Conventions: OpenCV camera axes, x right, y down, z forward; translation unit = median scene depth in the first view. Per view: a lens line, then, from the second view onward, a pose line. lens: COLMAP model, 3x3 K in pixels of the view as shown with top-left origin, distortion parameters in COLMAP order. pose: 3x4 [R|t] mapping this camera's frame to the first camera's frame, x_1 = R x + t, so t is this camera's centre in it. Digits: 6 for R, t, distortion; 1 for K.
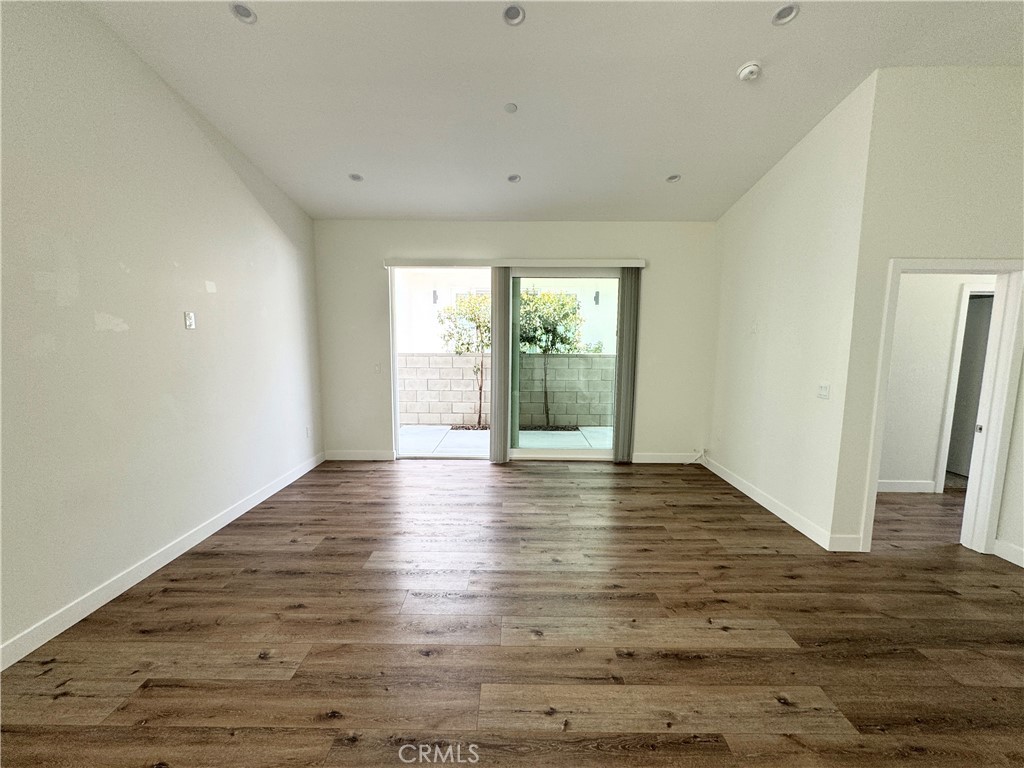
lens RADIAL K [[408.8, 0, 512.0], [0, 408.8, 384.0], [0, 0, 1]] dist [0.000193, -0.000132]
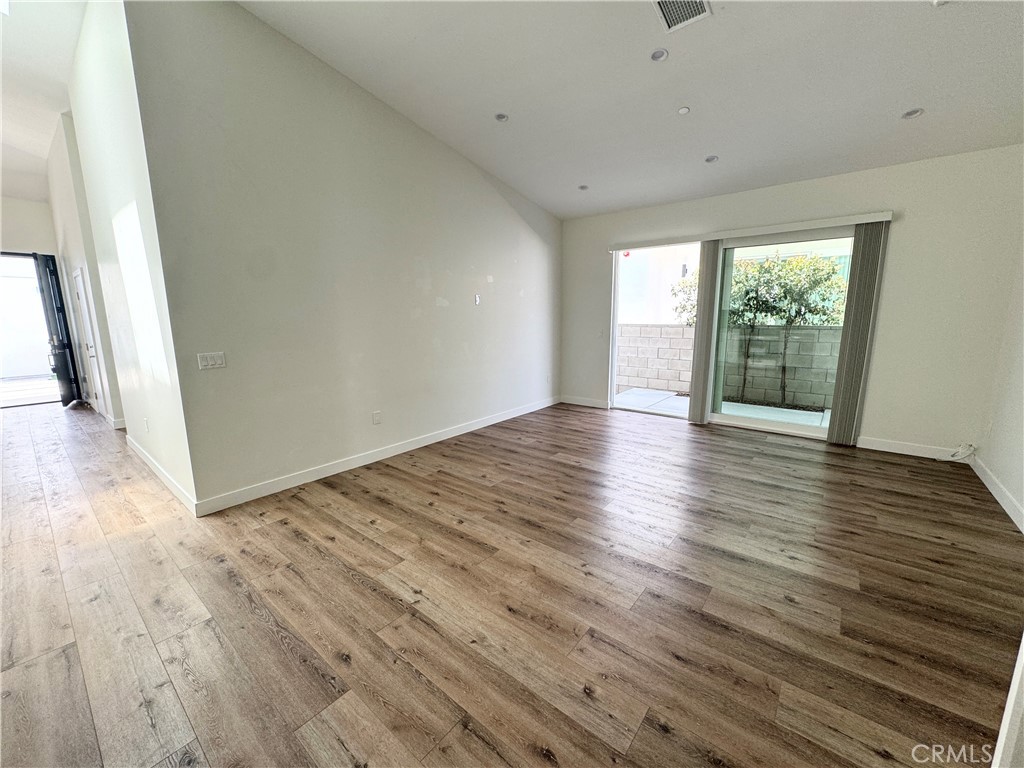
lens RADIAL K [[408.8, 0, 512.0], [0, 408.8, 384.0], [0, 0, 1]] dist [0.000193, -0.000132]
pose [[0.781520, 0.093990, -0.616760, 0.318914], [-0.059323, 0.995303, 0.076508, 0.043528], [0.621054, -0.023204, 0.783424, -0.202589]]
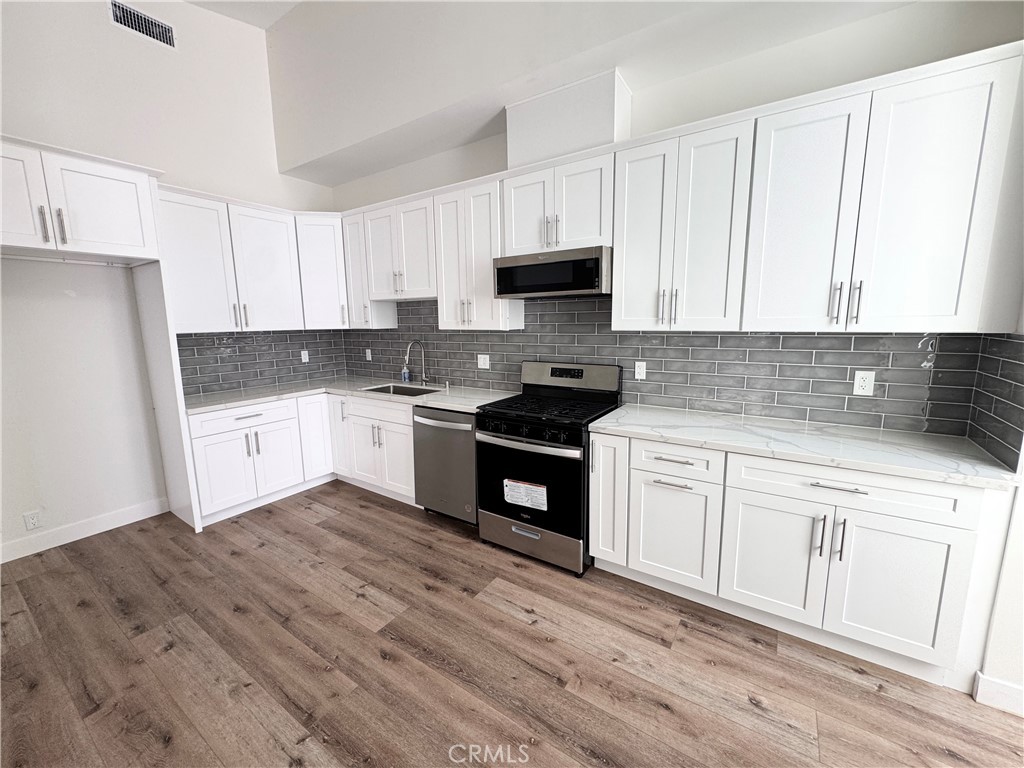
lens RADIAL K [[408.8, 0, 512.0], [0, 408.8, 384.0], [0, 0, 1]] dist [0.000193, -0.000132]
pose [[-0.837046, -0.082303, 0.540906, -0.430936], [0.067528, 0.965522, 0.251410, -0.018676], [-0.542949, 0.246968, -0.802629, 0.255843]]
